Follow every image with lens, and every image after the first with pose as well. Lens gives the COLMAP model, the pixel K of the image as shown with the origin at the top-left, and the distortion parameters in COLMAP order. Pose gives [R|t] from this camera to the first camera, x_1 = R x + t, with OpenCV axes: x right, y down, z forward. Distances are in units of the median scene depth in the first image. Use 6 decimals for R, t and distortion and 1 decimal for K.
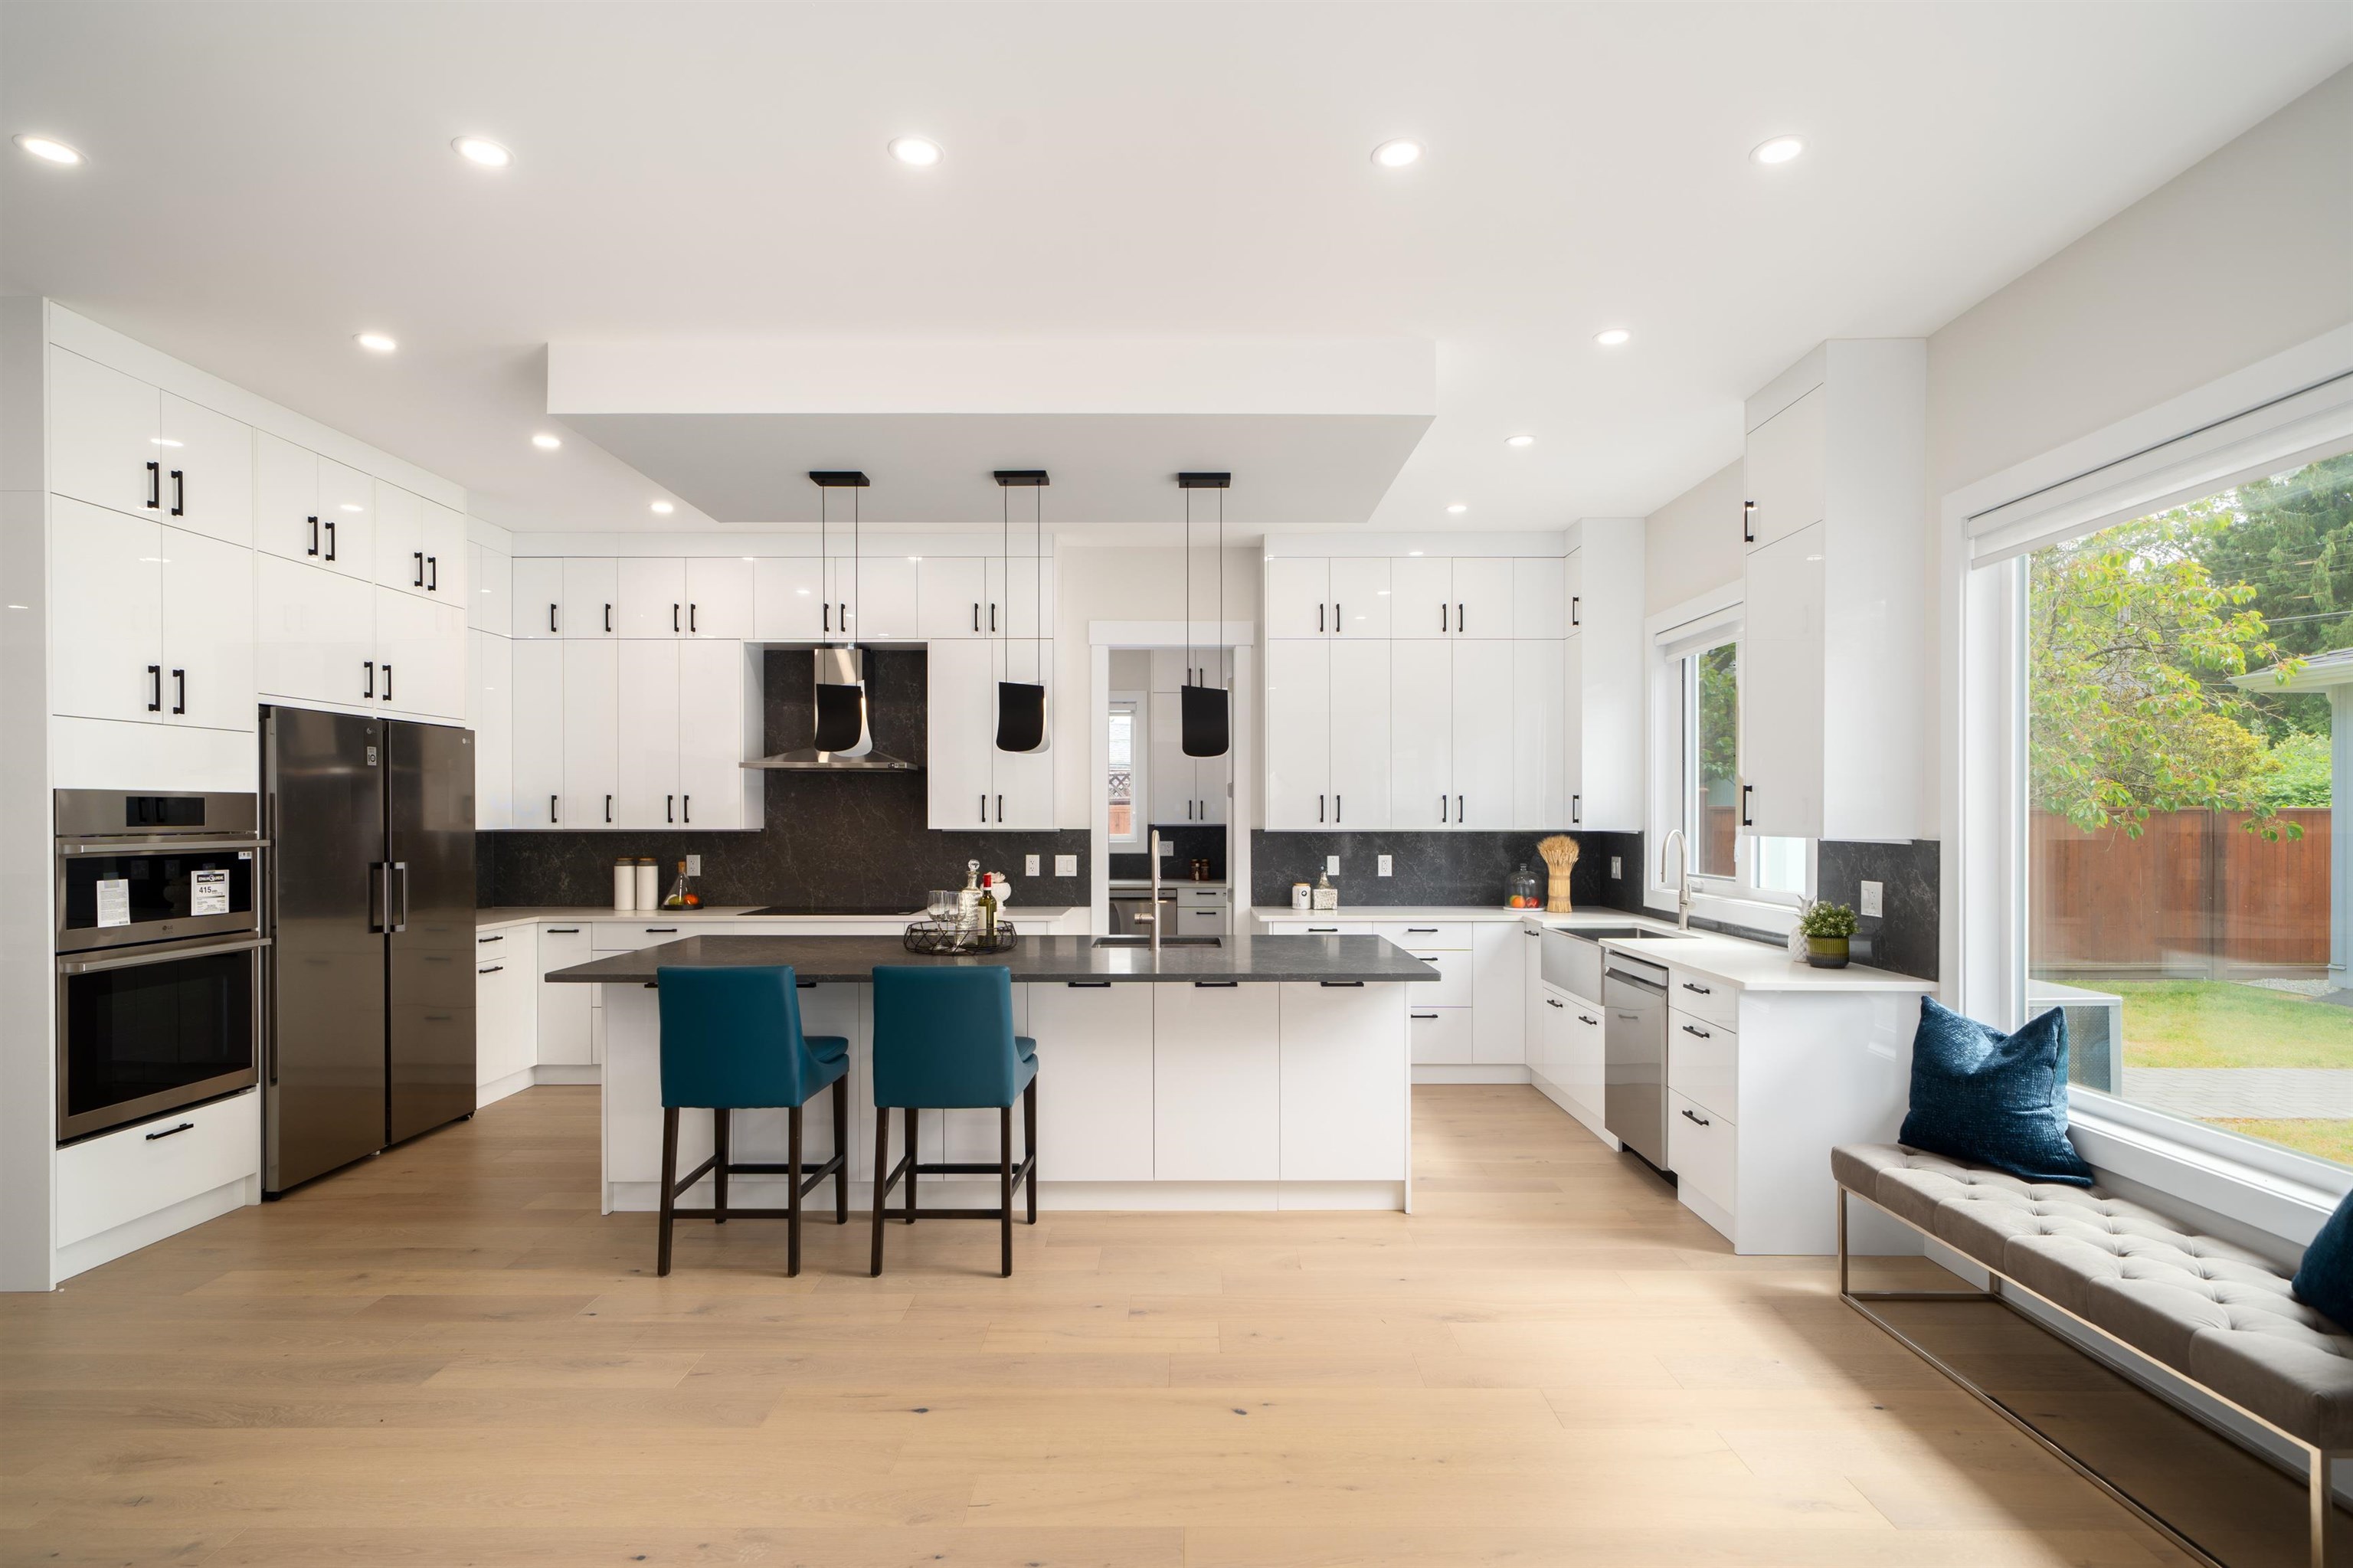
lens RADIAL K [[1141.4, 0, 1199.5], [0, 1141.4, 803.2], [0, 0, 1]] dist [0.012890, 0.003287]
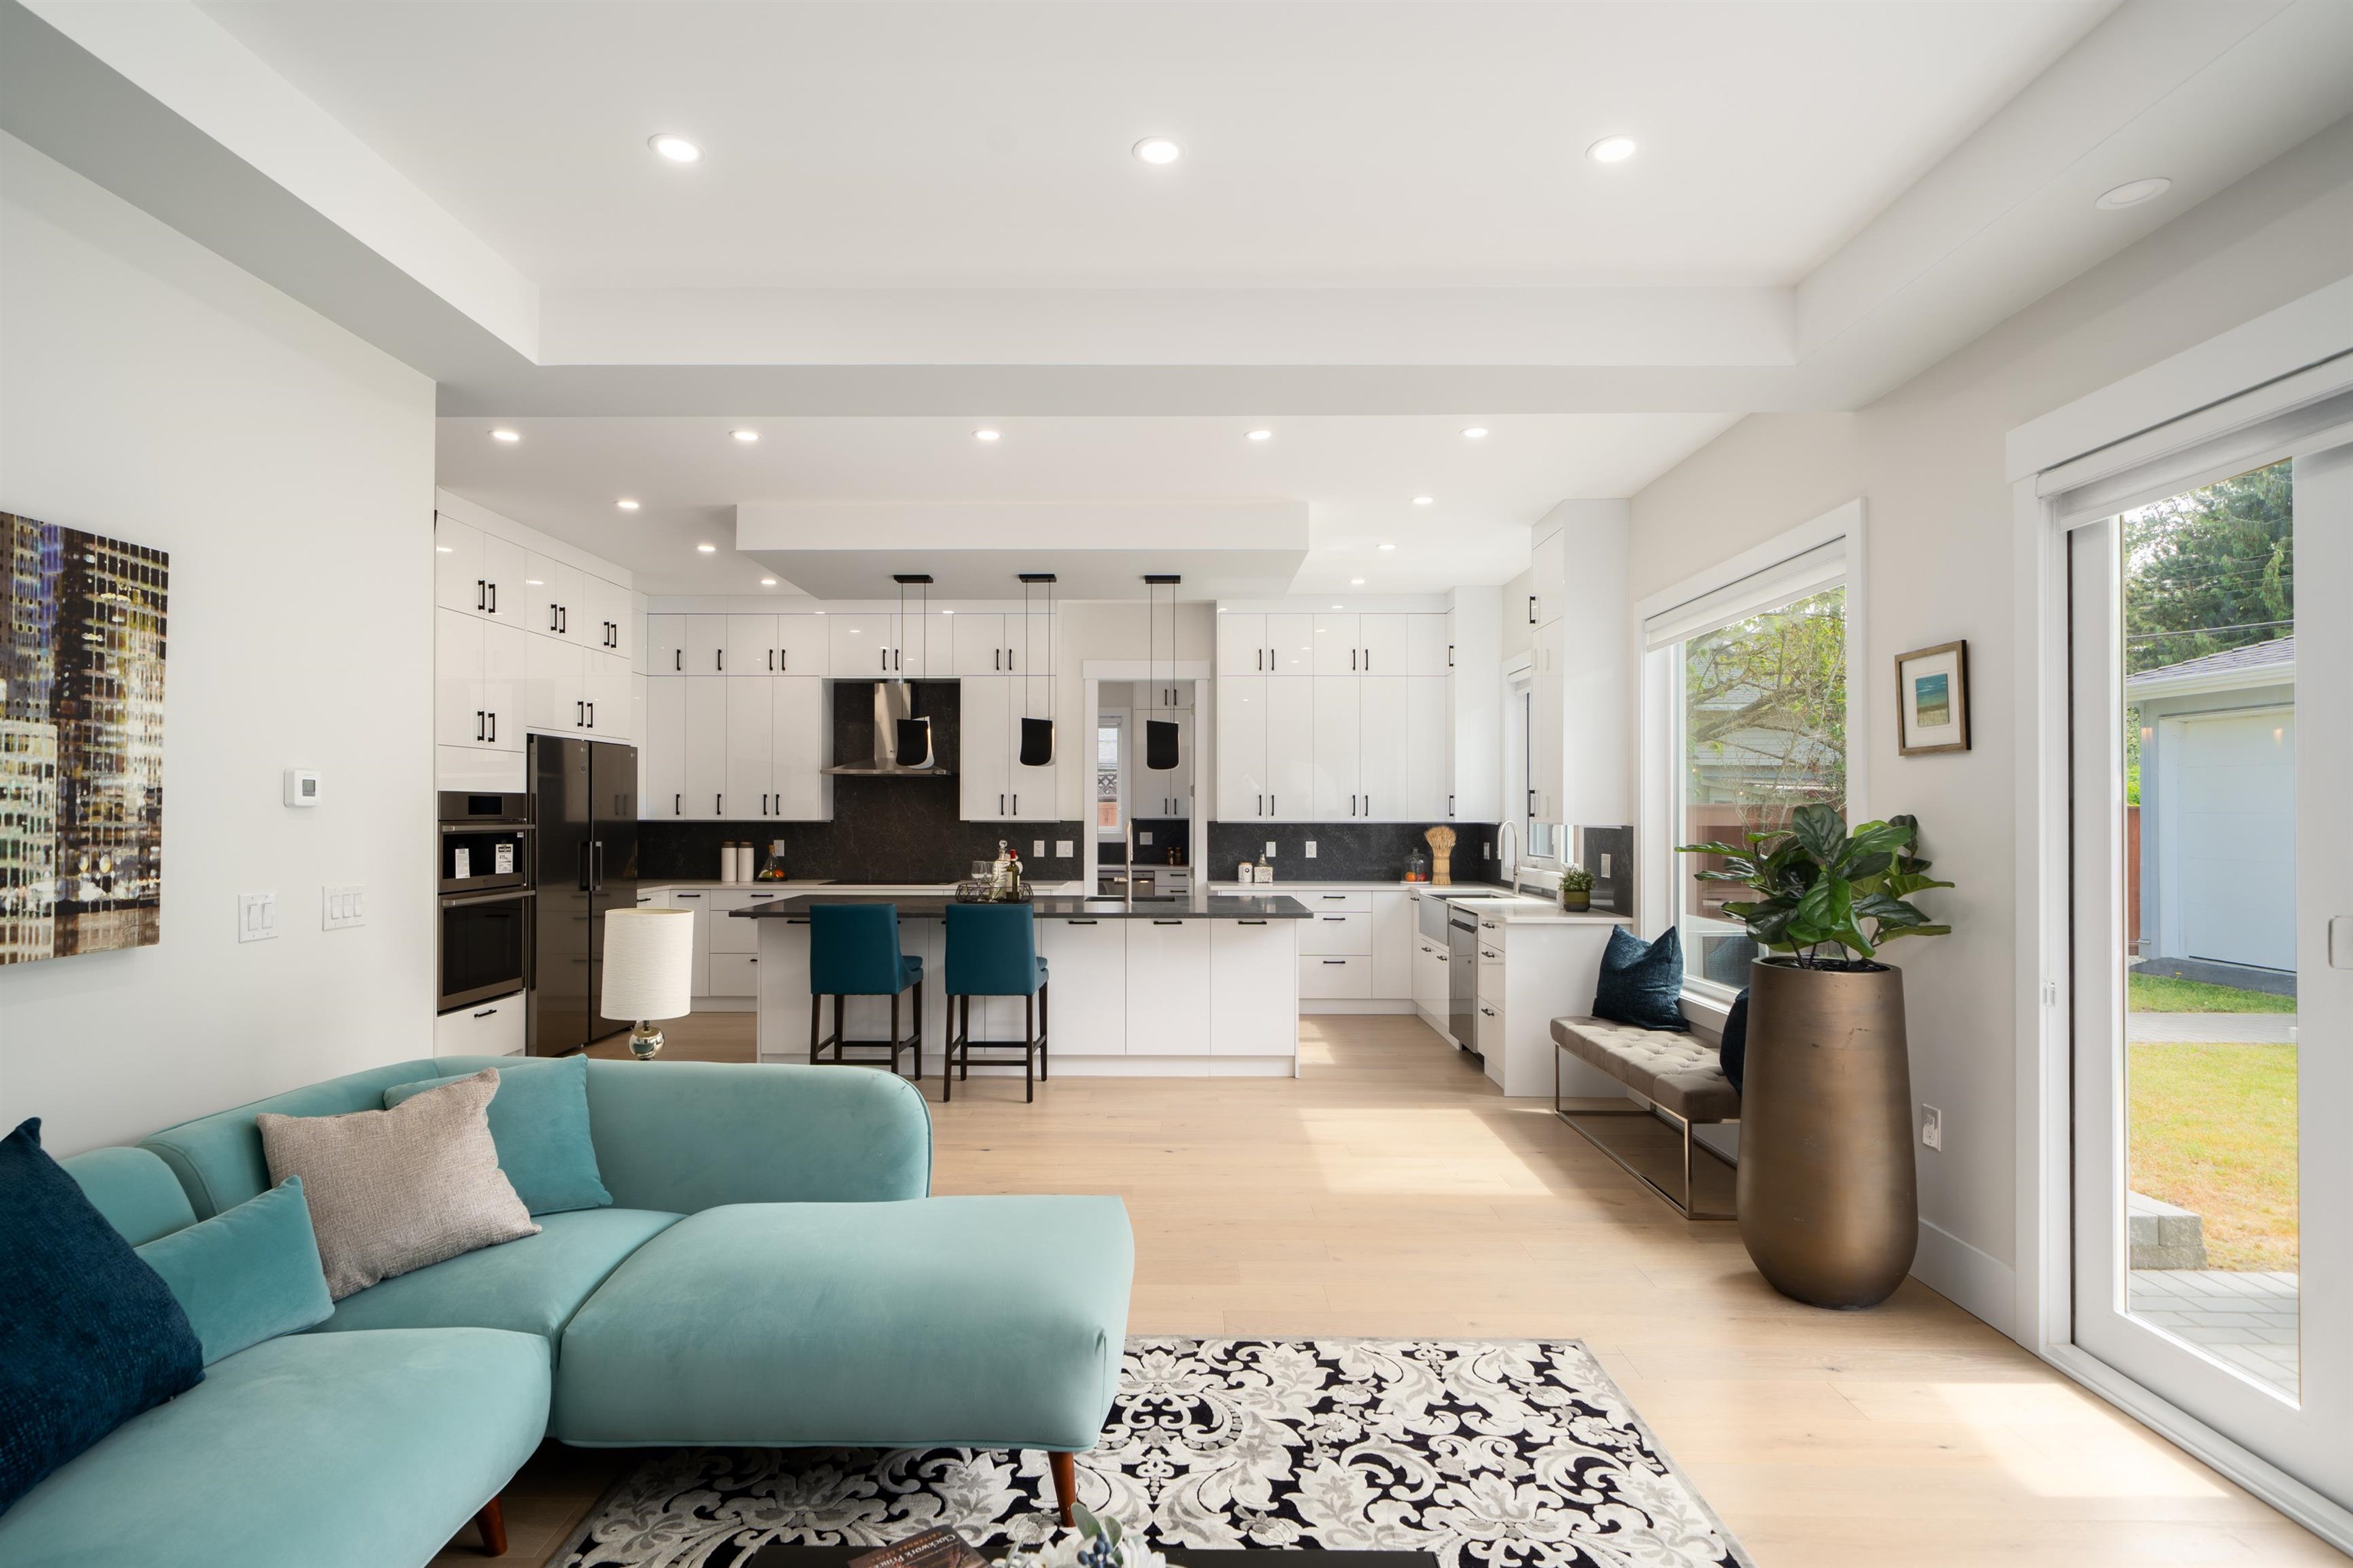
lens RADIAL K [[1141.4, 0, 1174.5], [0, 1141.4, 780.9], [0, 0, 1]] dist [0.012890, 0.003287]
pose [[0.999897, 0.001618, -0.014254, 0.040591], [-0.001864, 0.999850, -0.017212, -0.000746], [0.014224, 0.017236, 0.999750, -0.453492]]
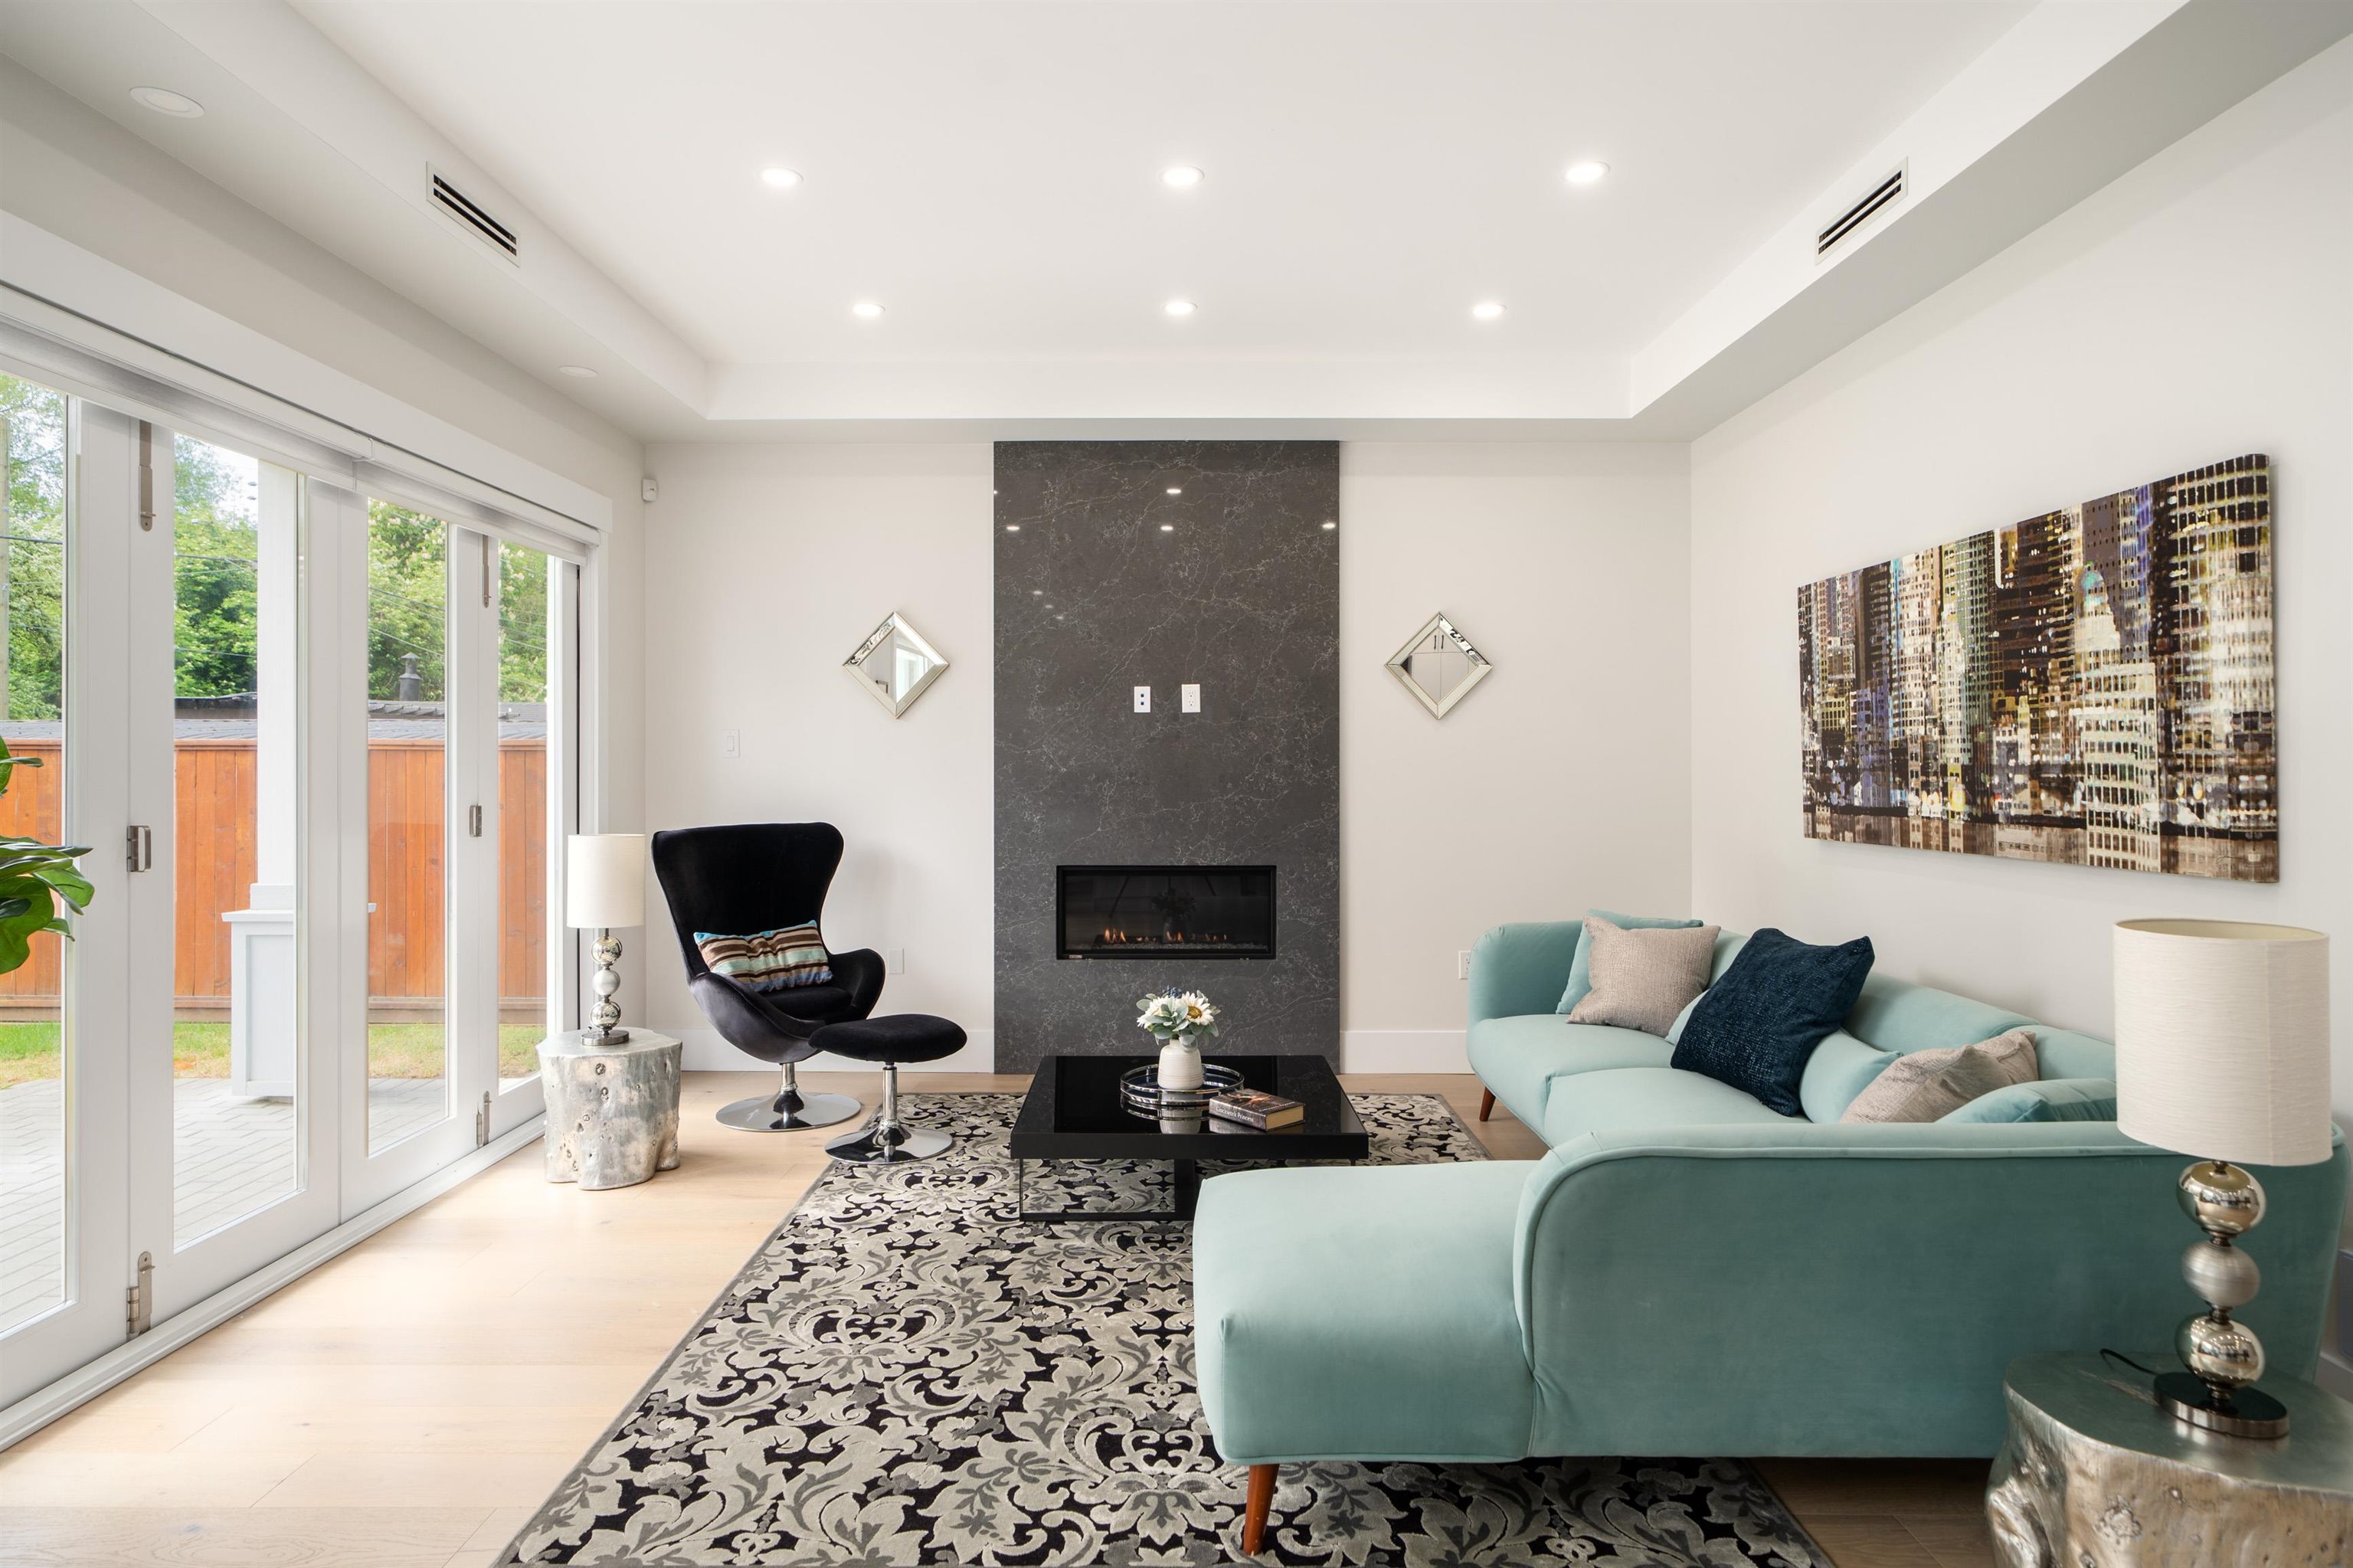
lens RADIAL K [[1273.8, 0, 1172.2], [0, 1273.8, 772.3], [0, 0, 1]] dist [0.004152, 0.000386]
pose [[-0.999961, -0.000262, 0.008814, 0.002453], [-0.000311, 0.999984, -0.005623, 0.036735], [-0.008812, -0.005626, -0.999945, 1.239389]]
